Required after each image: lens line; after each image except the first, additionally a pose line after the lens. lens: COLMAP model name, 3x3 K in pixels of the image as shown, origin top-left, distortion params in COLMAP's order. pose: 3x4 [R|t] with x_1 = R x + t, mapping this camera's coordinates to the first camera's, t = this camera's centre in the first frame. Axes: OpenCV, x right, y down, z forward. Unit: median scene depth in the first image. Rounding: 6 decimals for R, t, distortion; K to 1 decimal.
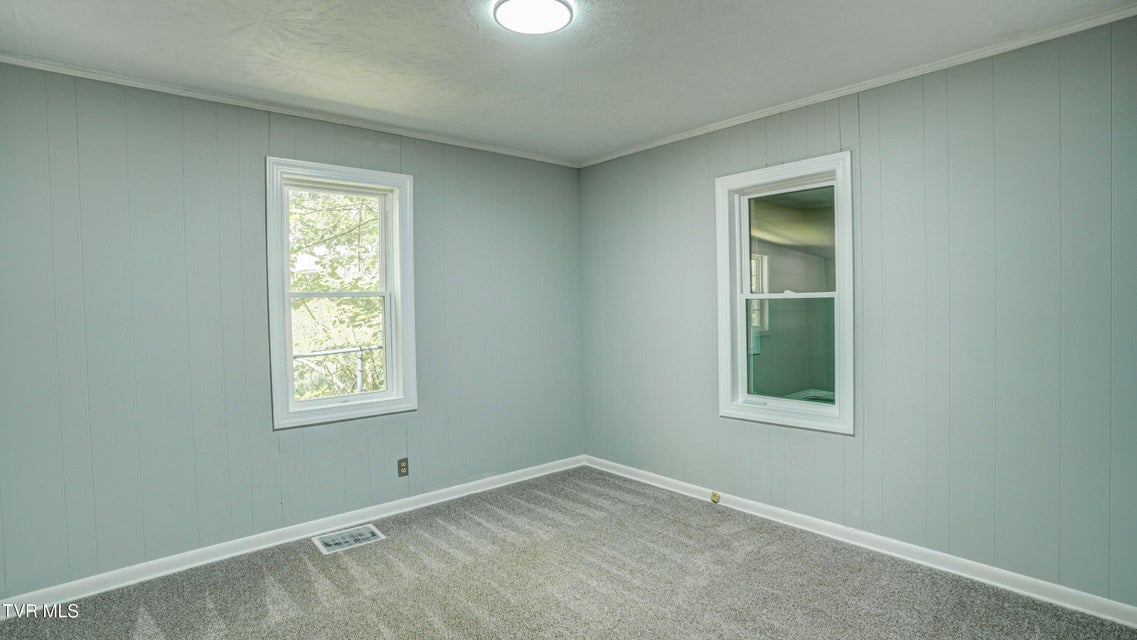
lens RADIAL K [[581.8, 0, 568.5], [0, 581.8, 320.0], [0, 0, 1]] dist [-0.028741, 0.000693]
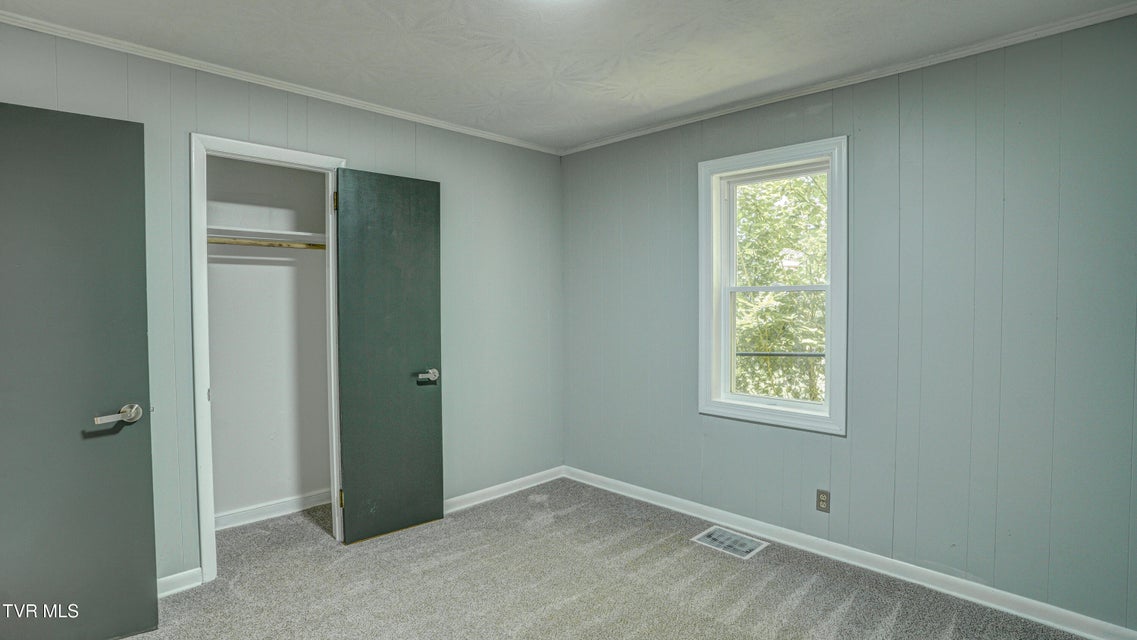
lens RADIAL K [[581.8, 0, 568.5], [0, 581.8, 320.0], [0, 0, 1]] dist [-0.028741, 0.000693]
pose [[0.053475, 0.057229, -0.996928, 0.548249], [-0.027633, 0.998059, 0.055812, -0.039500], [0.998187, 0.024563, 0.054953, 0.662642]]
